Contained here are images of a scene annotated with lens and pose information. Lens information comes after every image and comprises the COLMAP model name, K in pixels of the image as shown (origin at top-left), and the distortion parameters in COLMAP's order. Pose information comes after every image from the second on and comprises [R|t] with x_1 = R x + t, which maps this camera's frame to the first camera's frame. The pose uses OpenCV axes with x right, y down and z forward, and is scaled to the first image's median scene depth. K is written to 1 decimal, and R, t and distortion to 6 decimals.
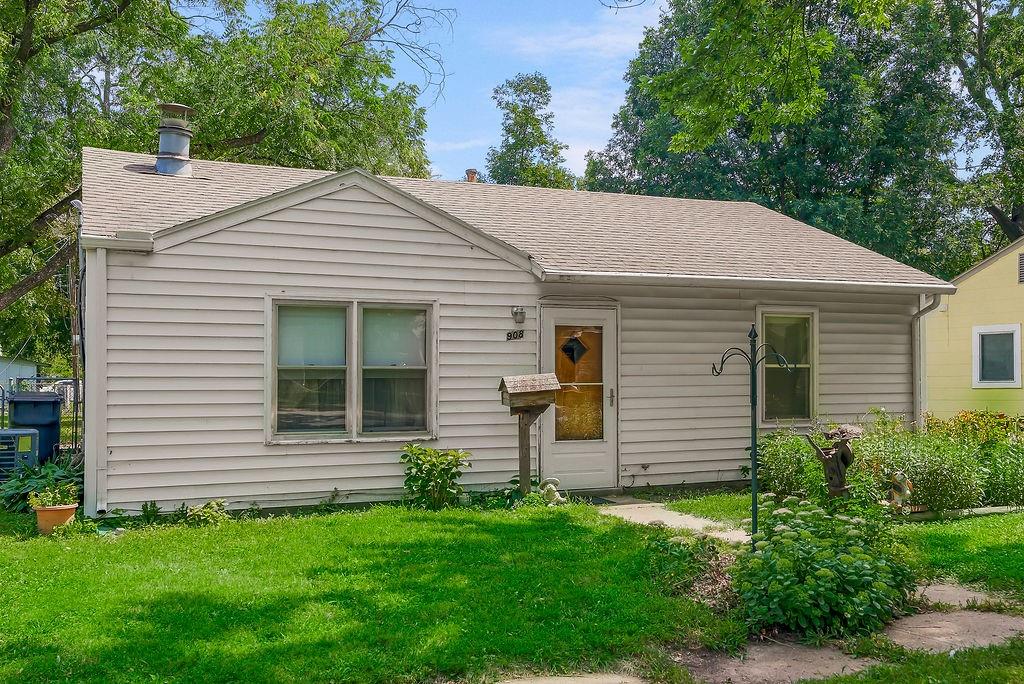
lens RADIAL K [[1014.0, 0, 512.0], [0, 1014.0, 342.0], [0, 0, 1]] dist [0.064038, 0.001767]
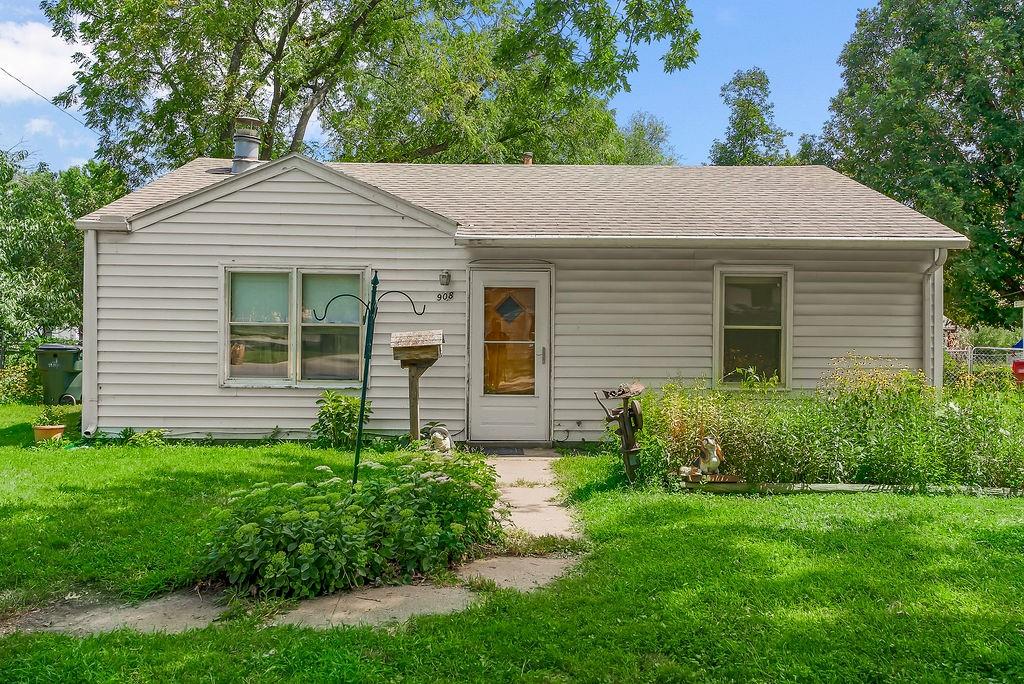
lens RADIAL K [[822.9, 0, 512.0], [0, 822.9, 342.0], [0, 0, 1]] dist [0.022488, 0.002222]
pose [[0.914769, 0.010648, -0.403837, 0.421182], [0.000295, 0.999635, 0.027025, 0.018034], [0.403977, -0.024841, 0.914432, 0.212791]]
